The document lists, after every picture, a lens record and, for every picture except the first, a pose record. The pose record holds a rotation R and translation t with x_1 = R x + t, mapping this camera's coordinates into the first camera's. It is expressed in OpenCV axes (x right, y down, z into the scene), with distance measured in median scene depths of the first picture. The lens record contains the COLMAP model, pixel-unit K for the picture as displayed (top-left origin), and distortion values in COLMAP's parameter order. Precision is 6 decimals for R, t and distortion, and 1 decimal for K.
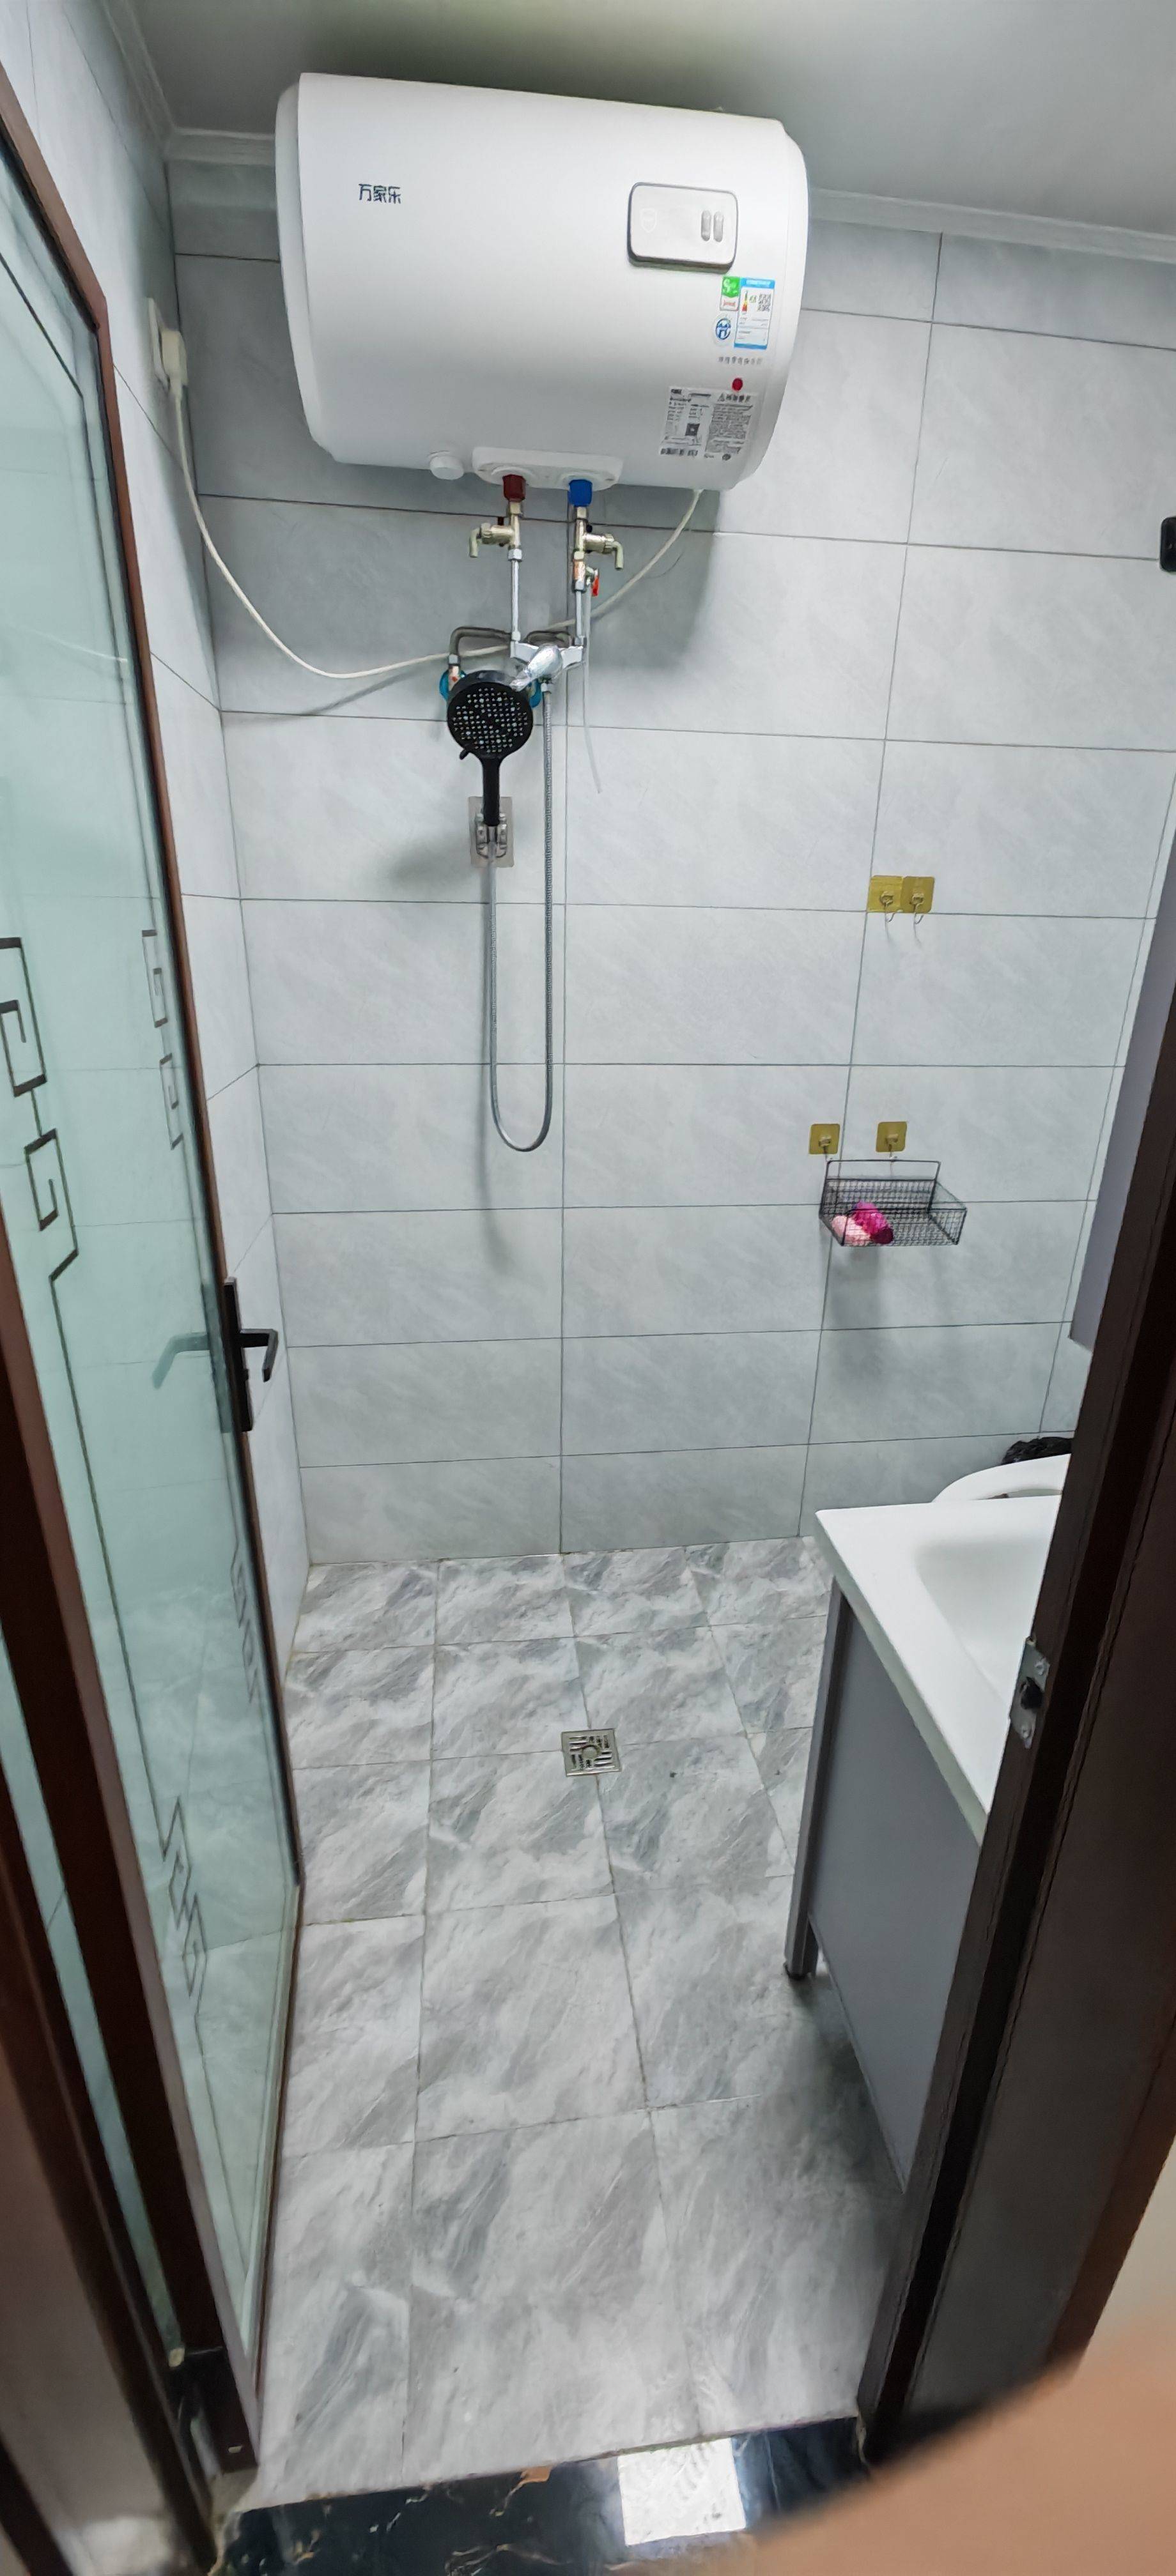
lens RADIAL K [[947.1, 0, 592.5], [0, 947.1, 1276.0], [0, 0, 1]] dist [0.001260, 0.000199]
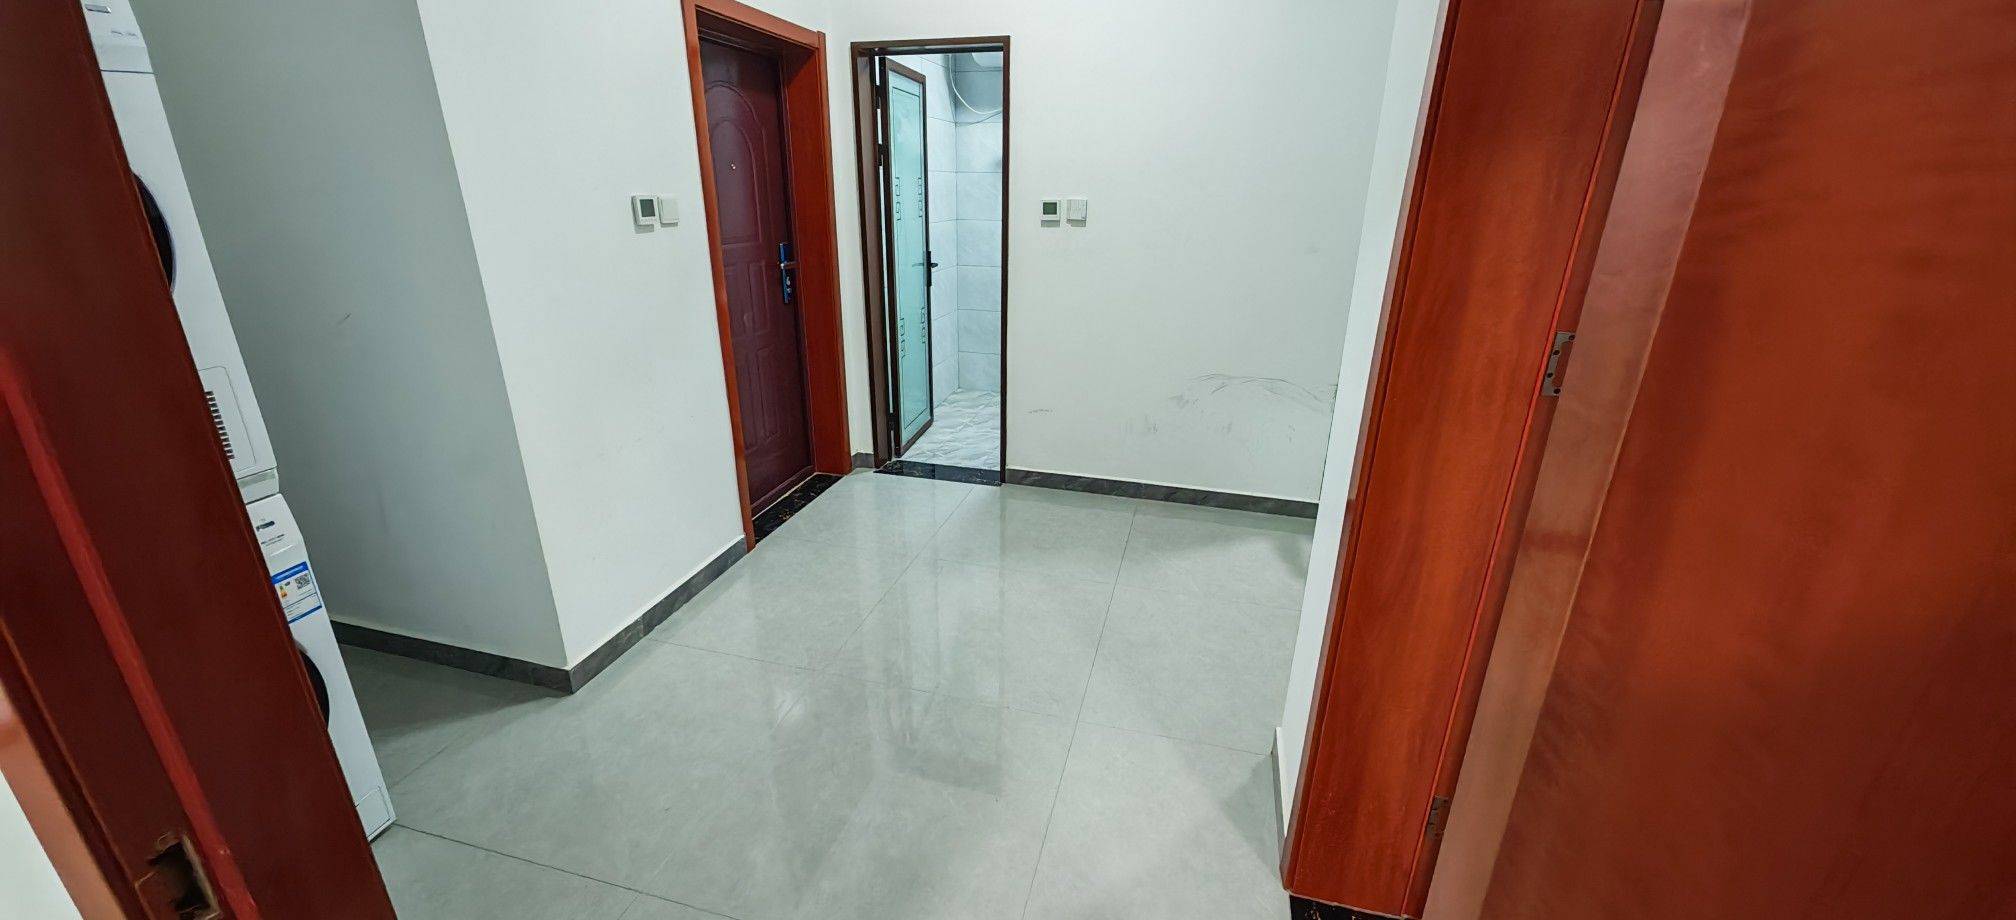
lens RADIAL K [[741.1, 0, 1007.3], [0, 741.1, 454.0], [0, 0, 1]] dist [0.001260, 0.000199]
pose [[0.922355, 0.126347, -0.365100, 1.403566], [-0.131527, 0.991254, 0.010758, 0.882632], [0.363266, 0.038097, 0.930906, -2.192267]]
